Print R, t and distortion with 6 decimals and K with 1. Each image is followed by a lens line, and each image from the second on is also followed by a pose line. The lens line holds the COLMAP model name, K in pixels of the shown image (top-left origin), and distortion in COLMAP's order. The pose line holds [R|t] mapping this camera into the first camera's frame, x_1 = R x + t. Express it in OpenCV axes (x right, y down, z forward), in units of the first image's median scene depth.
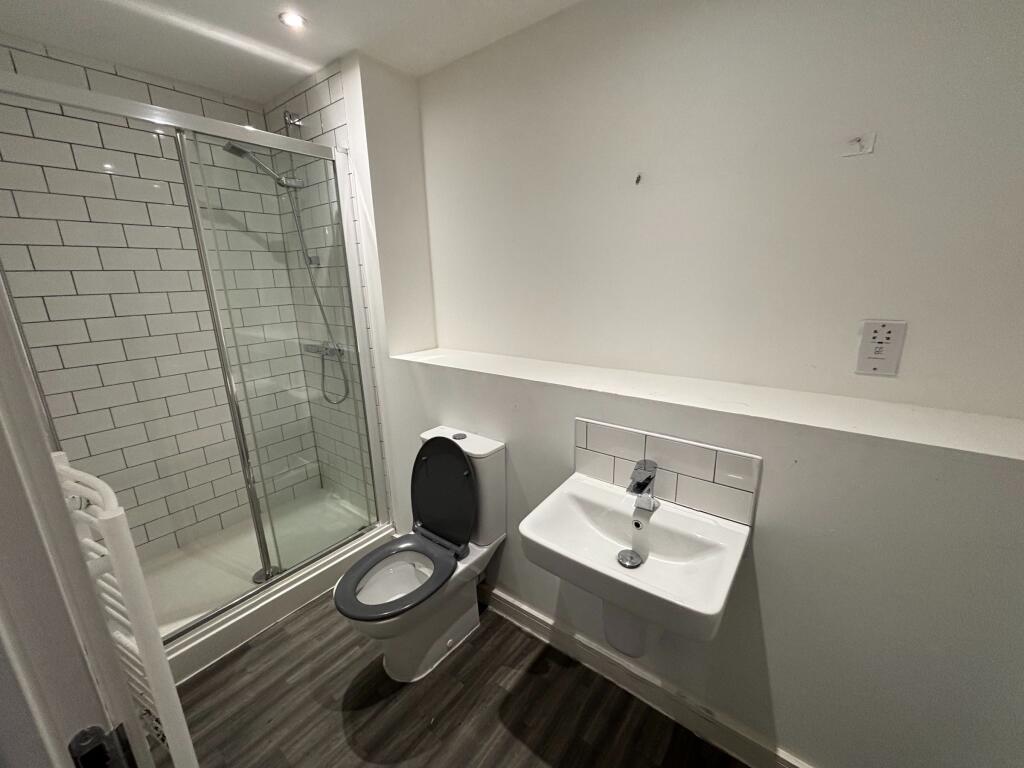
lens RADIAL K [[412.2, 0, 509.9], [0, 412.2, 381.6], [0, 0, 1]] dist [0.003881, 0.000309]
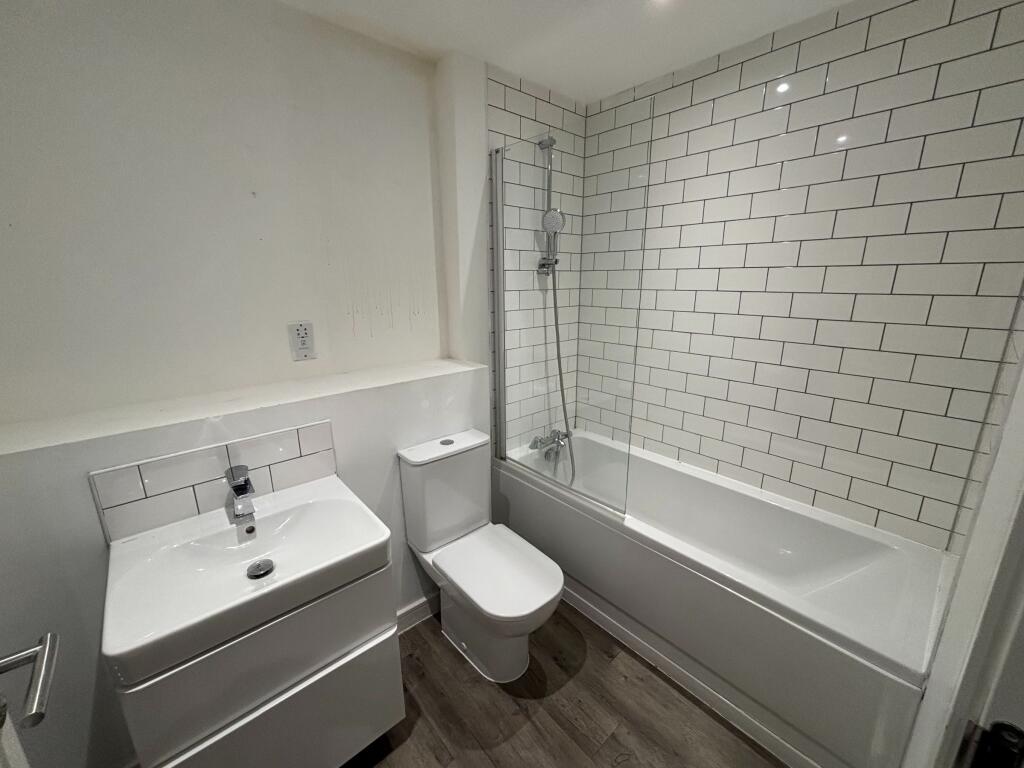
lens RADIAL K [[412.2, 0, 509.9], [0, 412.2, 381.6], [0, 0, 1]] dist [0.003881, 0.000309]
pose [[0.174448, -0.222131, 0.959284, -0.382552], [0.256918, 0.950744, 0.173432, -0.015743], [-0.950558, 0.216203, 0.222925, 0.066417]]
